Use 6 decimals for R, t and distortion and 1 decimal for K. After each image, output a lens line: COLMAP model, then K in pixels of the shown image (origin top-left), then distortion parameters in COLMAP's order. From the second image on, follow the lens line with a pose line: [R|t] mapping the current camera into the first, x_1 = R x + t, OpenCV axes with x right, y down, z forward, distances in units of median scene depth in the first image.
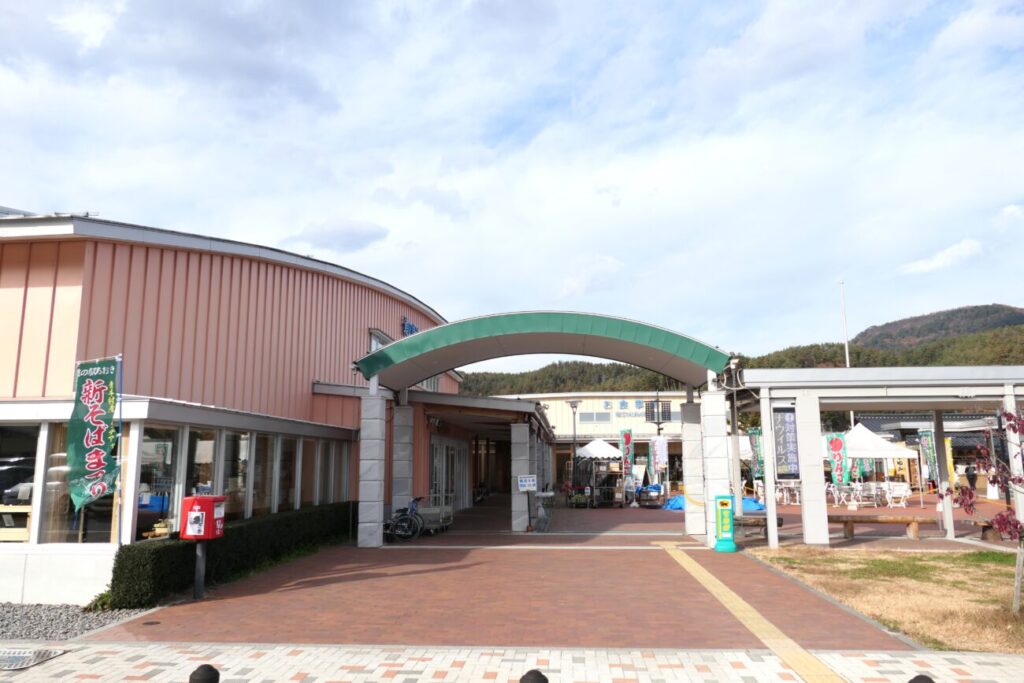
lens RADIAL K [[732.7, 0, 508.6], [0, 732.7, 337.5], [0, 0, 1]] dist [-0.048995, 0.048738]
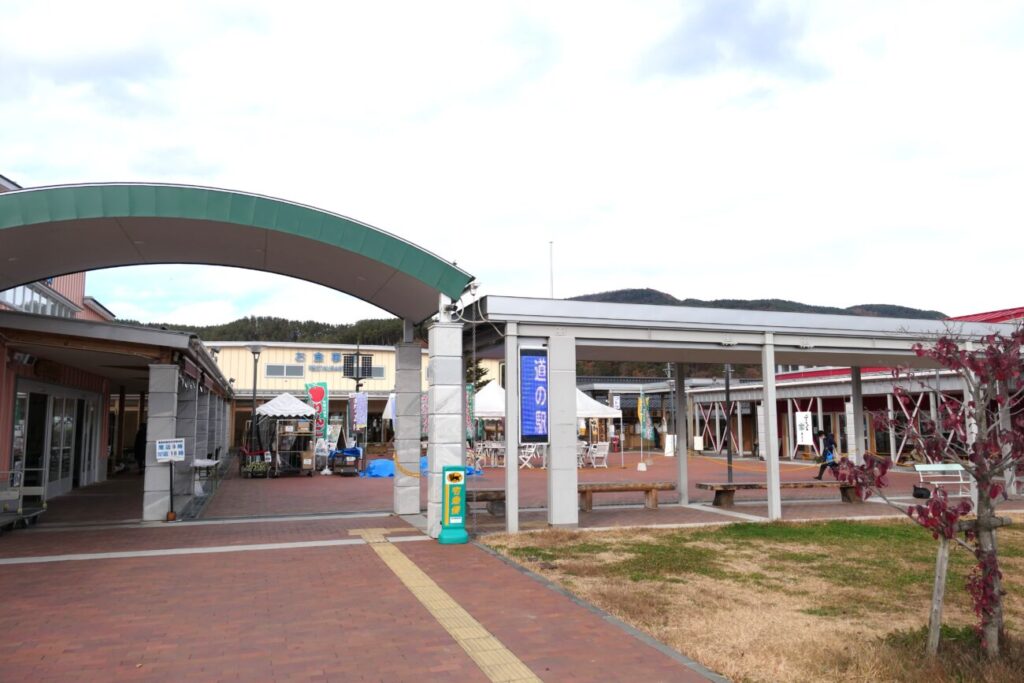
lens RADIAL K [[732.7, 0, 518.6], [0, 732.7, 338.5], [0, 0, 1]] dist [-0.048995, 0.048738]
pose [[0.911832, 0.043930, 0.408207, 0.040259], [-0.066166, 0.996986, 0.040505, 0.044854], [-0.405197, -0.063943, 0.911990, 0.250924]]
